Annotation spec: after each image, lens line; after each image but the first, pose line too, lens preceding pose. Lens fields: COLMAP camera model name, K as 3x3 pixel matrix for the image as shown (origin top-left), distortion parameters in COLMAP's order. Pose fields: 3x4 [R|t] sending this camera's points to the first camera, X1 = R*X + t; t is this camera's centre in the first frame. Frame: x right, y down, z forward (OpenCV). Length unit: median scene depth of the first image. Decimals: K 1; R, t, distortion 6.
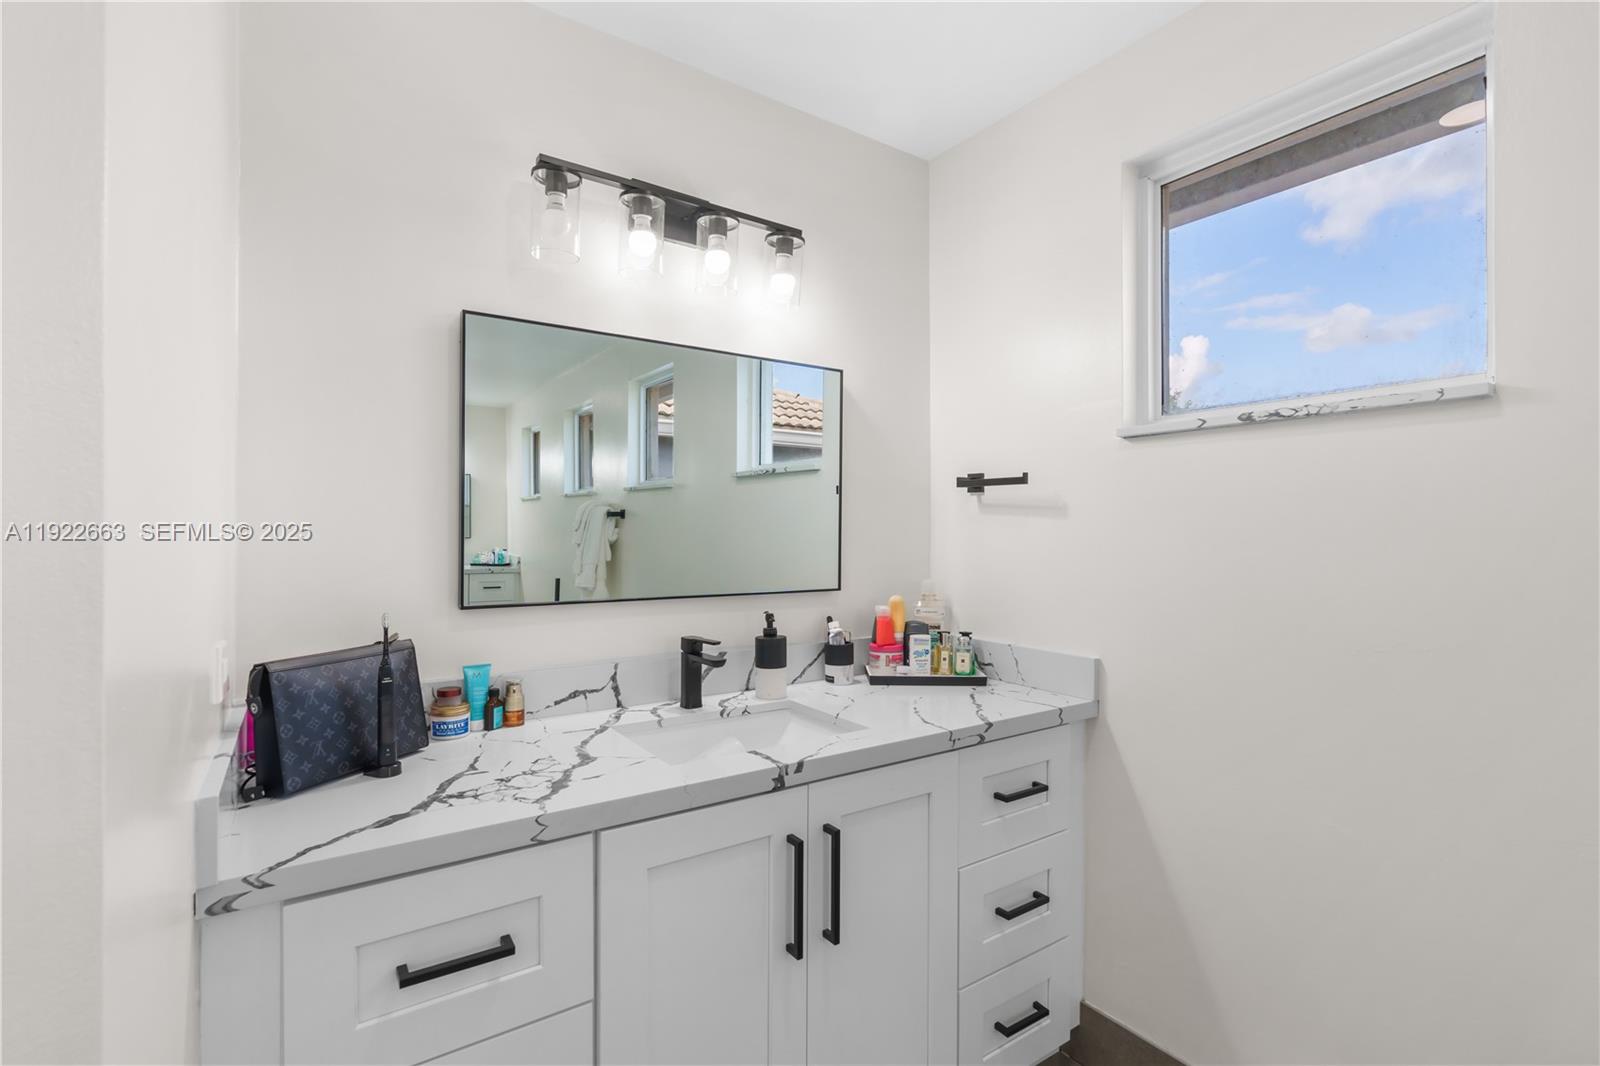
lens RADIAL K [[721.3, 0, 789.9], [0, 721.3, 530.3], [0, 0, 1]] dist [-0.011947, 0.004818]
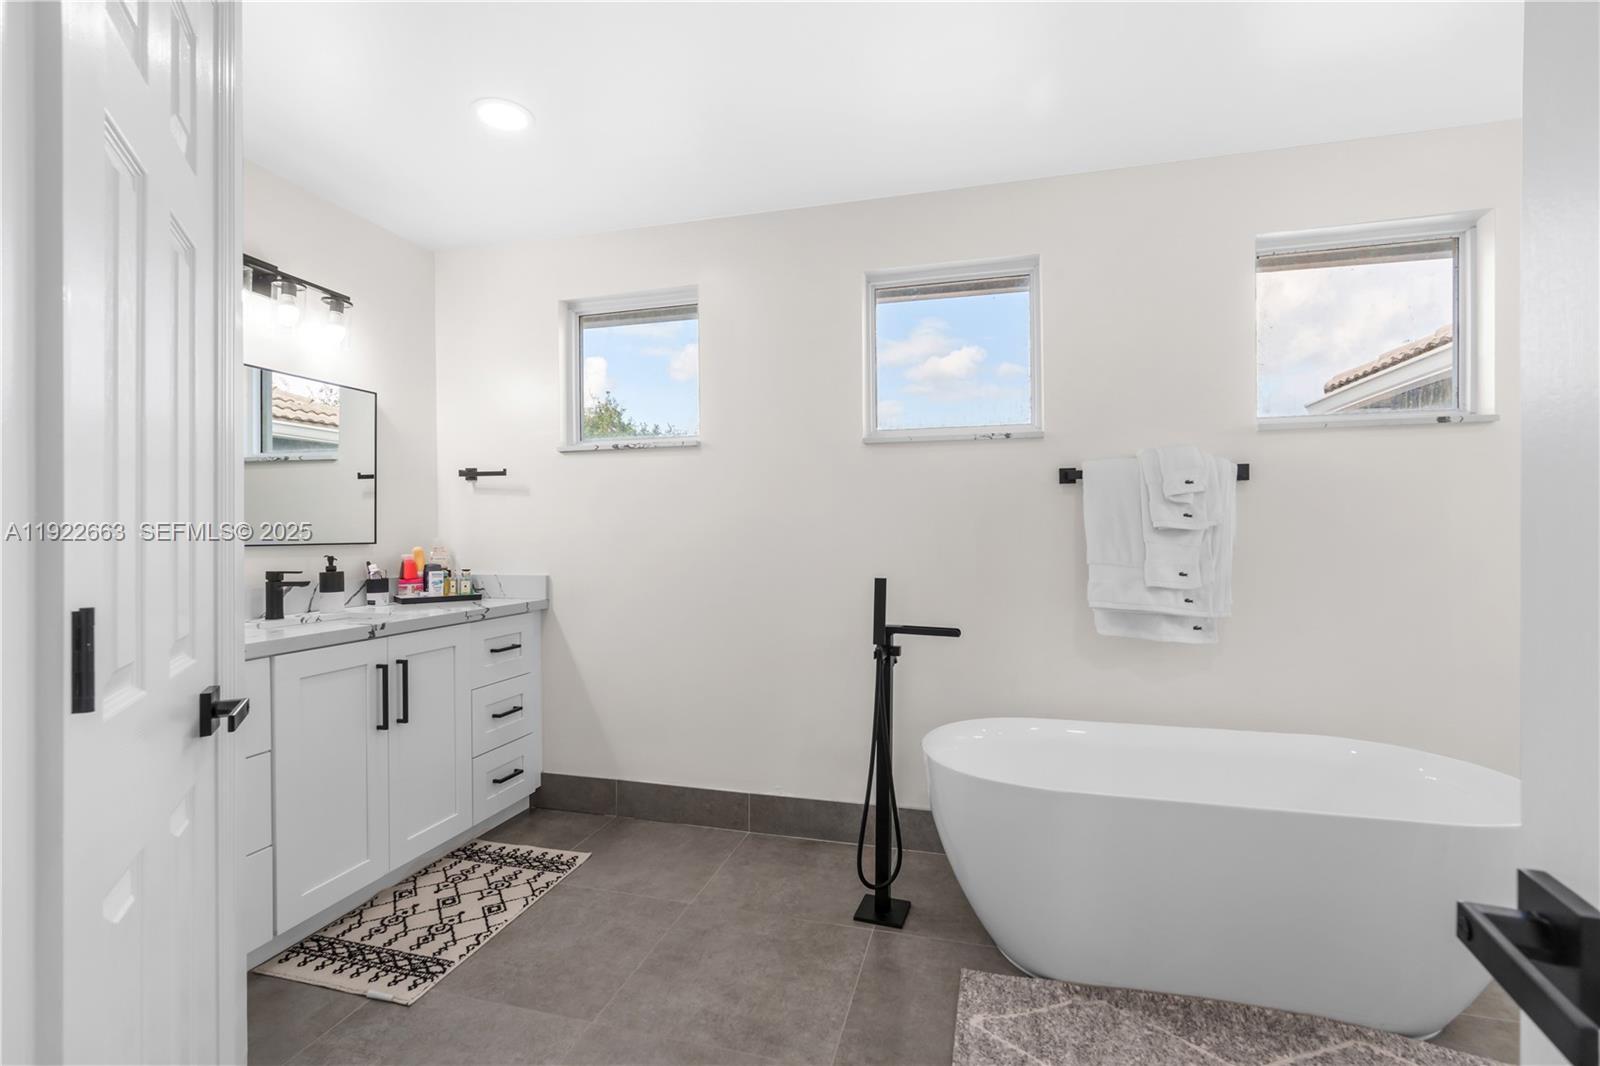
lens RADIAL K [[721.3, 0, 789.9], [0, 721.3, 530.3], [0, 0, 1]] dist [-0.011947, 0.004818]
pose [[0.756255, -0.008872, 0.654216, -0.274713], [0.009659, 0.999950, 0.002396, 0.067155], [-0.654205, 0.004507, 0.756304, -0.716897]]
